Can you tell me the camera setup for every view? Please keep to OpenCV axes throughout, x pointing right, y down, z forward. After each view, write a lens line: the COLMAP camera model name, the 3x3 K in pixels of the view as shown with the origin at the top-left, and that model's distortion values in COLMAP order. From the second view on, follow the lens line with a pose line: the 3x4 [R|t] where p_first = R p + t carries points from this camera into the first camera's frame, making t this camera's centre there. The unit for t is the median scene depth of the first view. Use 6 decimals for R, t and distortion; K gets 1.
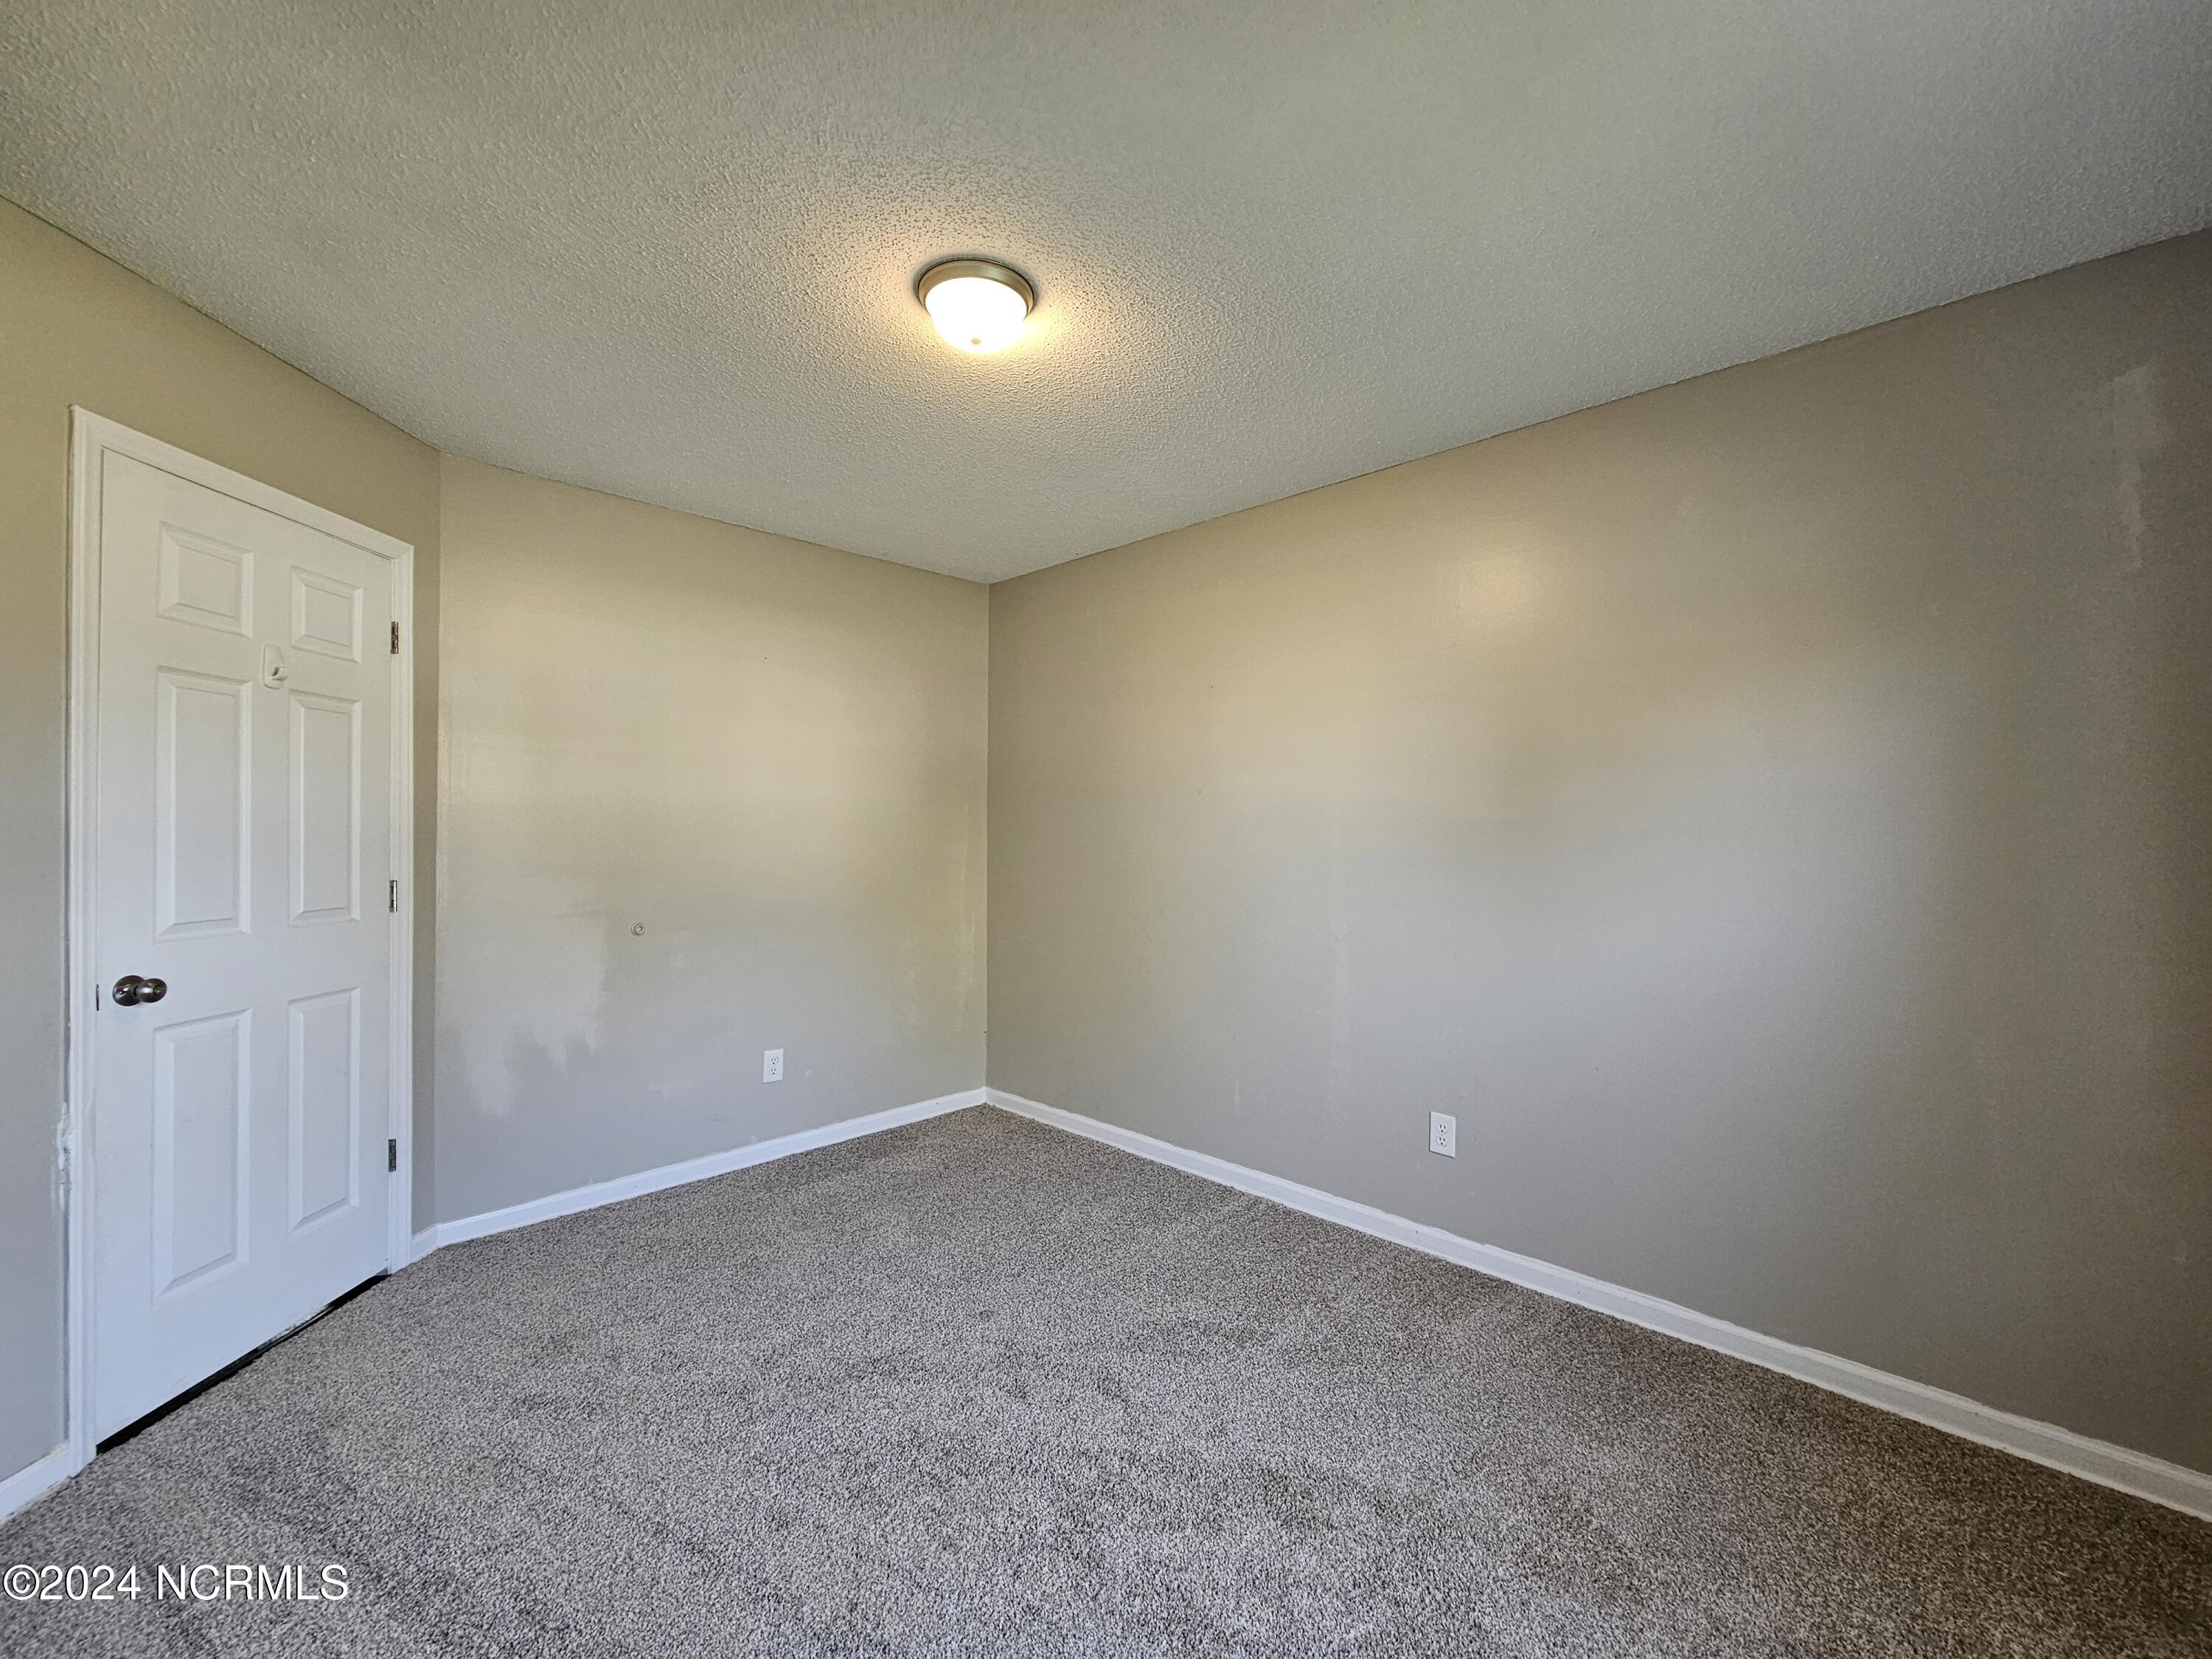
lens RADIAL K [[916.8, 0, 1106.0], [0, 916.8, 829.5], [0, 0, 1]] dist [0.000651, 0.000647]
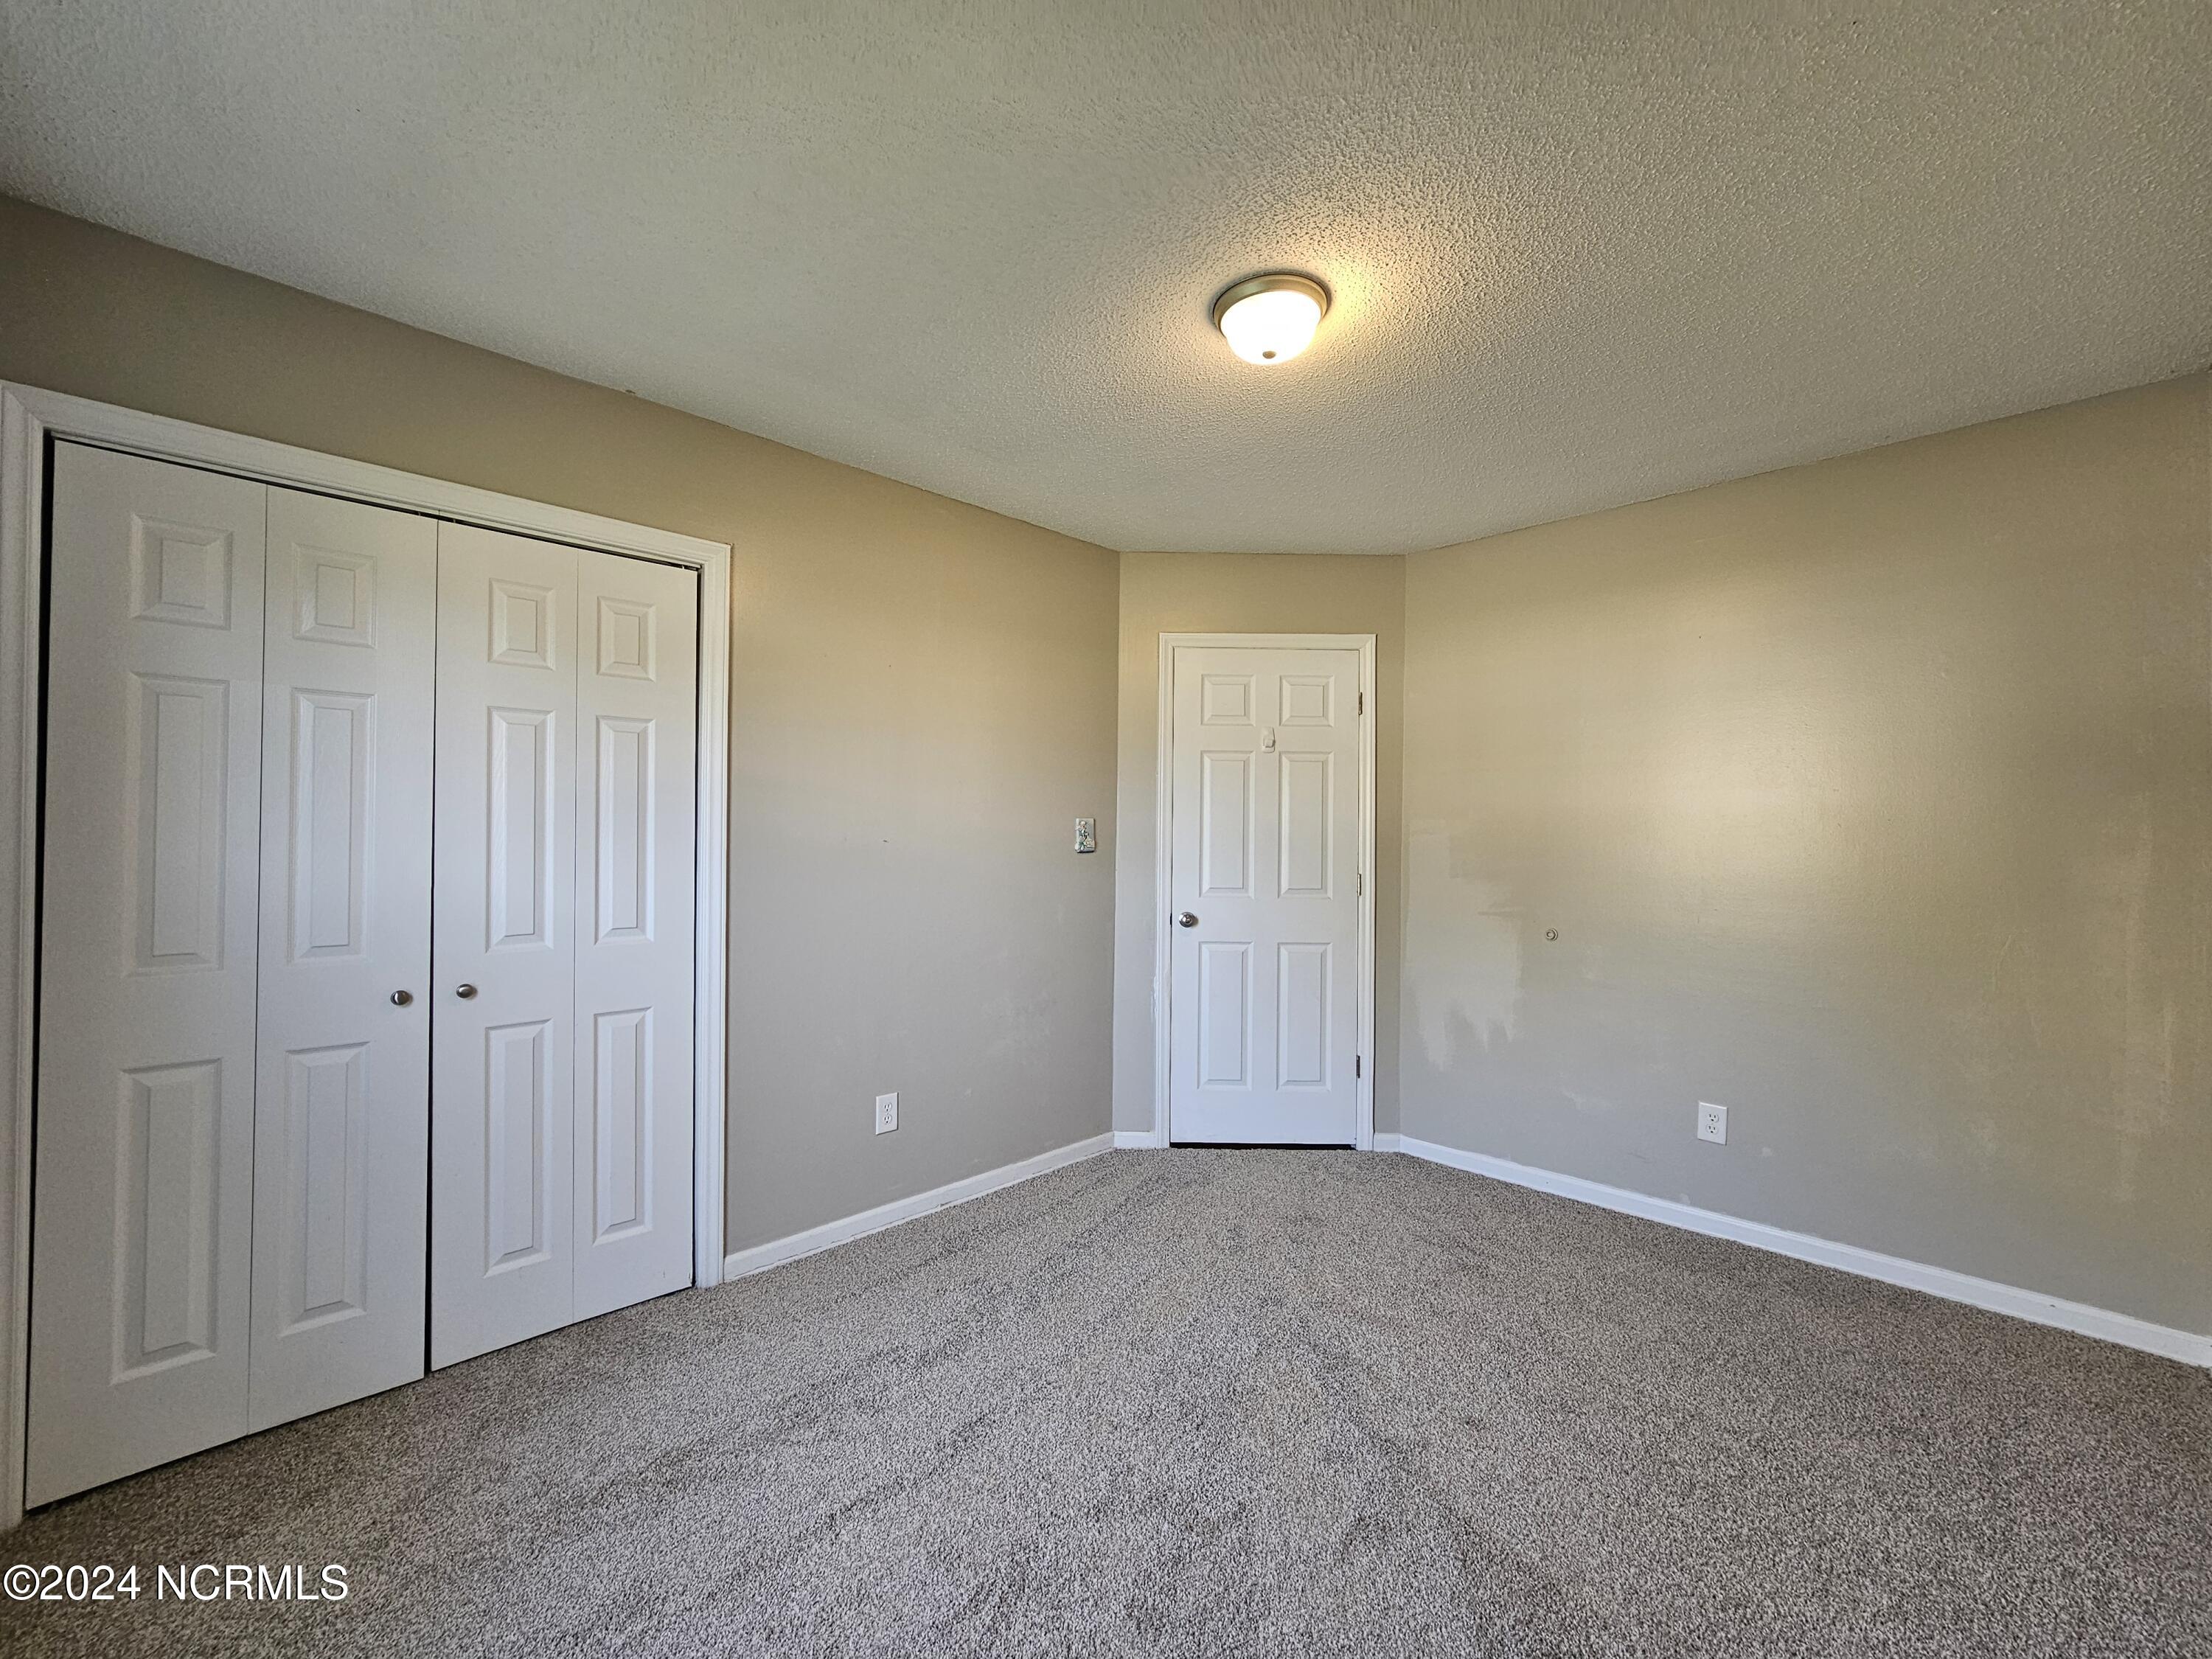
lens RADIAL K [[908.1, 0, 1106.0], [0, 908.1, 829.5], [0, 0, 1]] dist [-0.002148, -0.000149]
pose [[-0.015112, -0.005977, -0.999868, 0.637708], [-0.001500, 0.999981, -0.005955, -0.004116], [0.999885, 0.001410, -0.015121, 0.626373]]
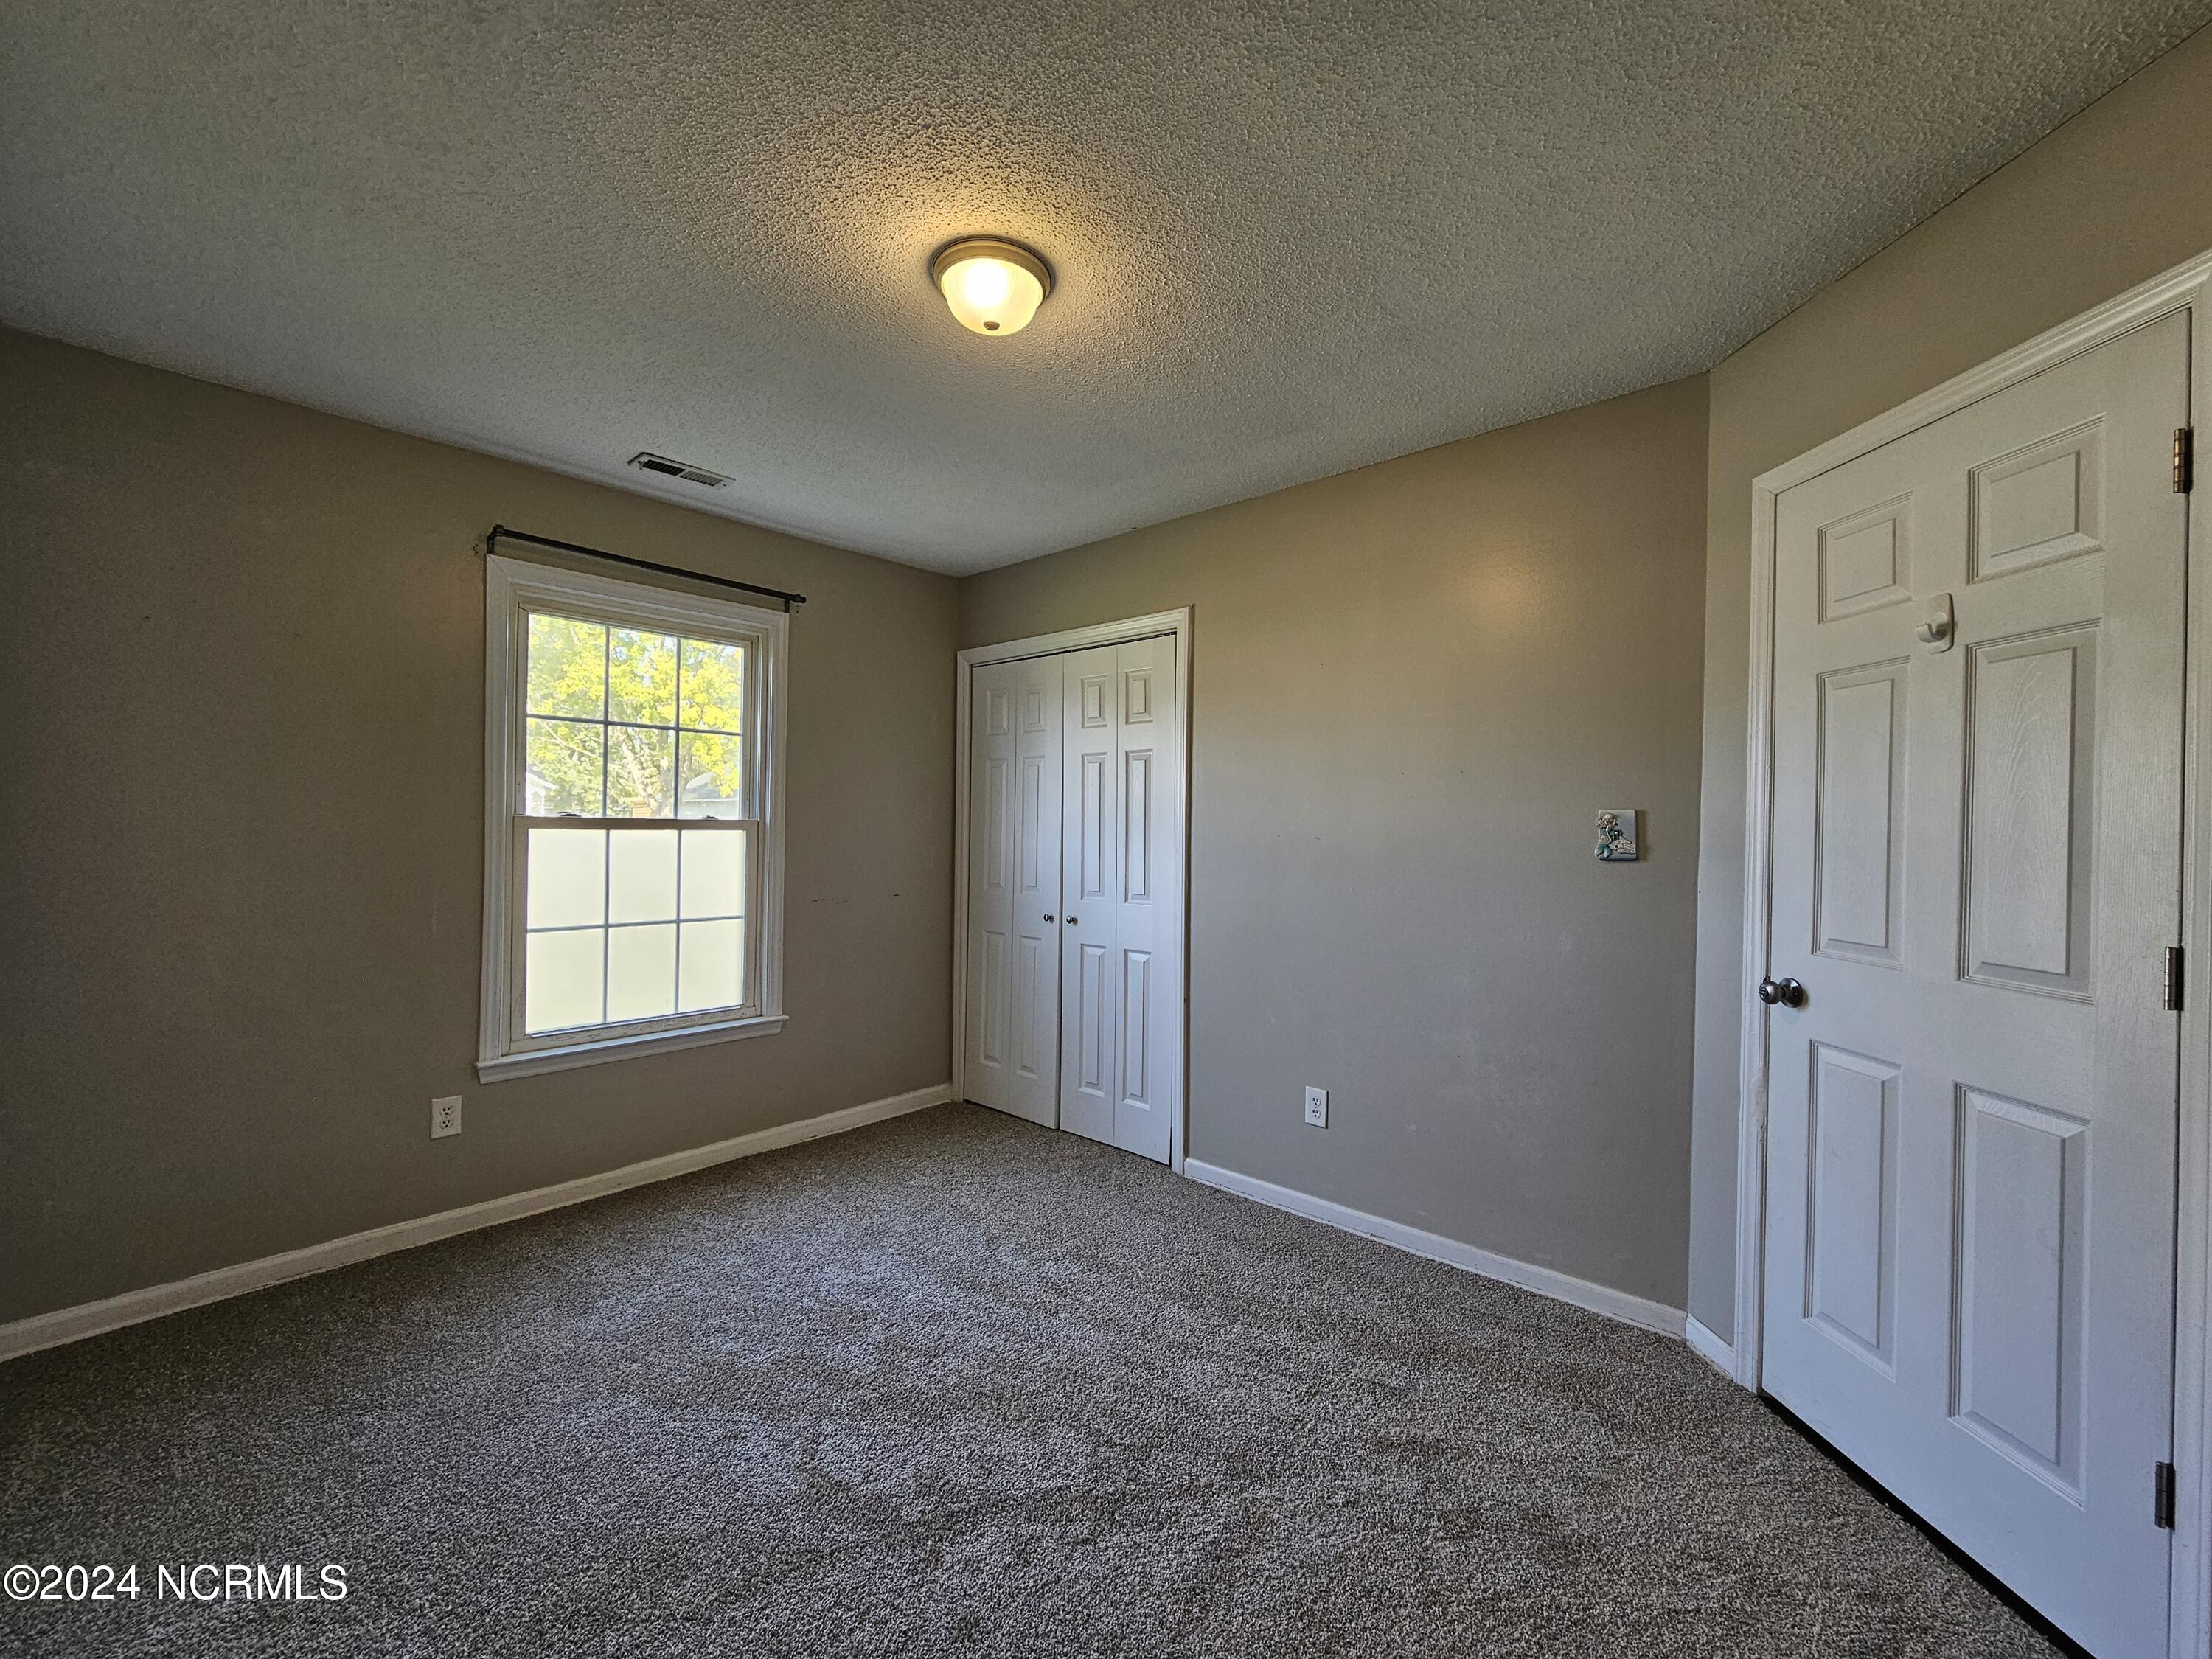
lens RADIAL K [[916.8, 0, 1106.0], [0, 916.8, 829.5], [0, 0, 1]] dist [0.000651, 0.000647]
pose [[-0.999207, -0.011272, -0.038189, -0.172788], [-0.011196, 0.999935, -0.002204, -0.000935], [0.038212, -0.001775, -0.999268, 1.475107]]
